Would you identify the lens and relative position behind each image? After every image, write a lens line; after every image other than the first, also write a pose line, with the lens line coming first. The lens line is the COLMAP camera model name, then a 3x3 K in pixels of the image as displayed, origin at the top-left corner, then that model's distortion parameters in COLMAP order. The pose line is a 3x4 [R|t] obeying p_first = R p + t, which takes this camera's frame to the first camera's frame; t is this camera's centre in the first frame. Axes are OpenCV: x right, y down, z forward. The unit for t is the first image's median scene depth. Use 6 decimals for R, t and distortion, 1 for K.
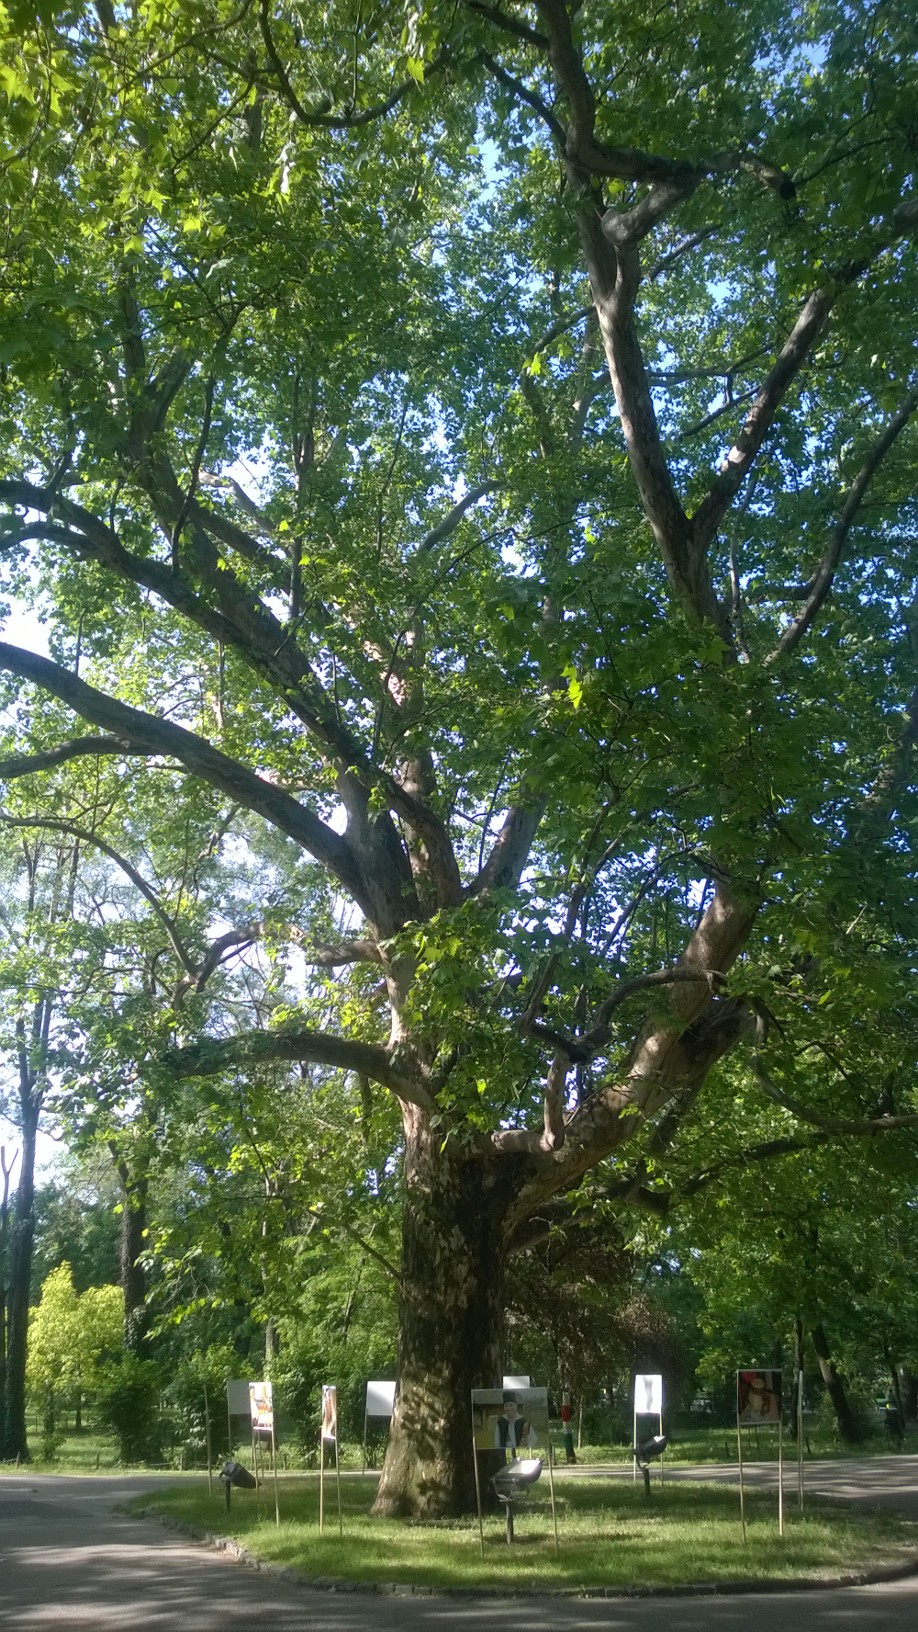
lens RADIAL K [[1175.7, 0, 459.0], [0, 1175.7, 814.9], [0, 0, 1]] dist [-0.000056, 0.000406]
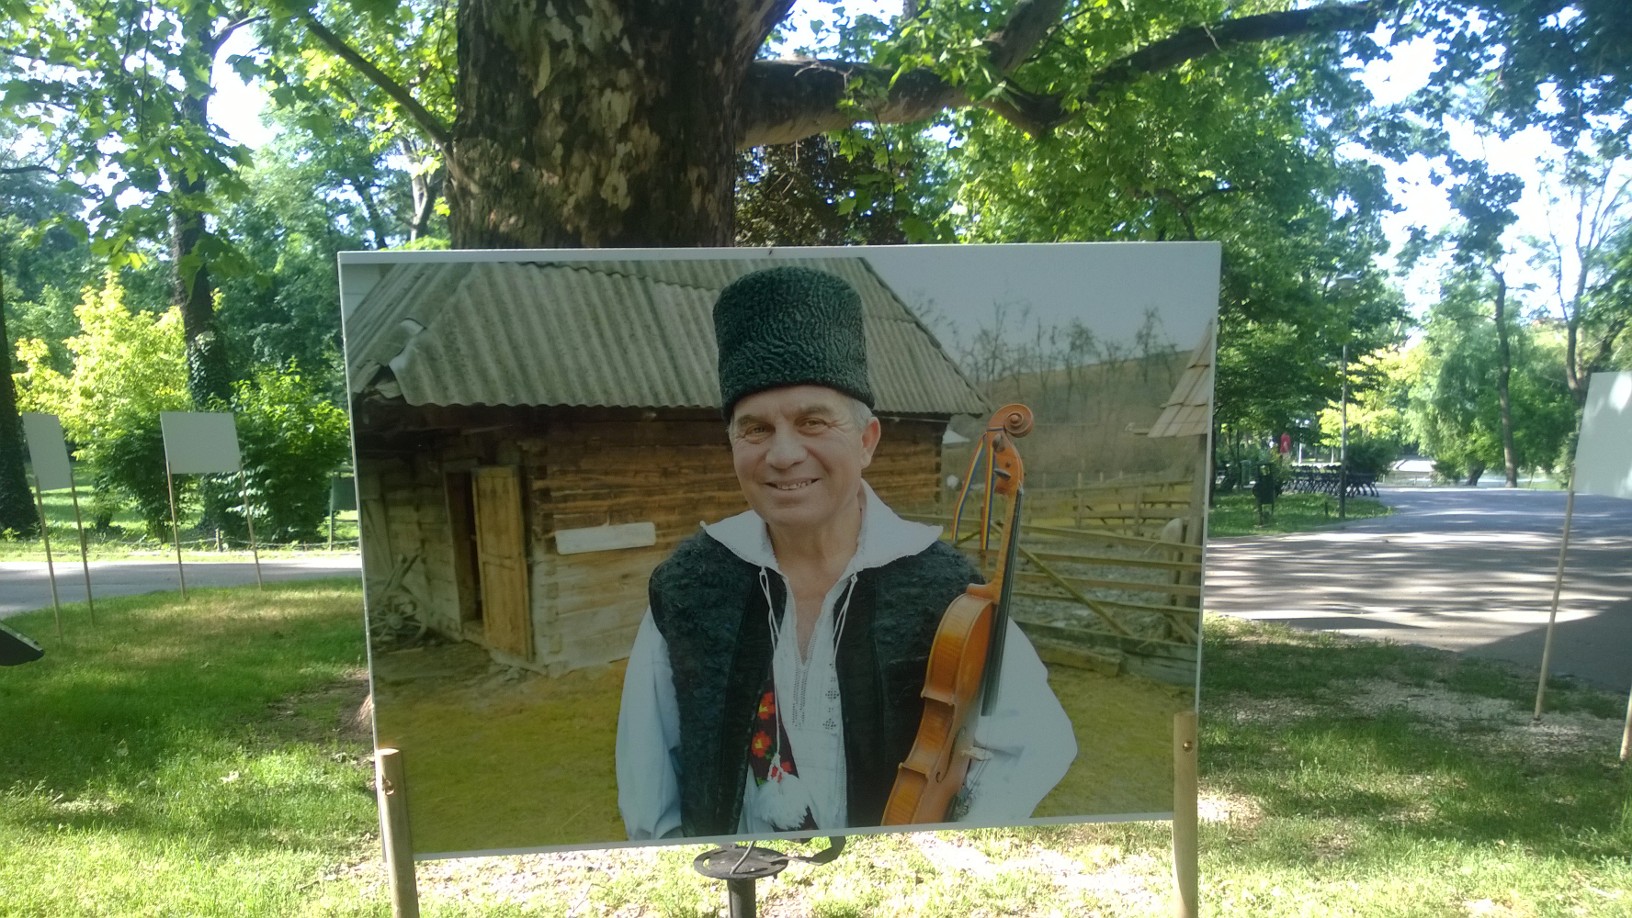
lens RADIAL K [[1175.7, 0, 814.4], [0, 1175.7, 458.7], [0, 0, 1]] dist [-0.000056, 0.000406]
pose [[0.994262, 0.005323, 0.106843, 0.024545], [-0.052291, 0.895492, 0.441996, 0.324081], [-0.093324, -0.445046, 0.890632, 0.640654]]
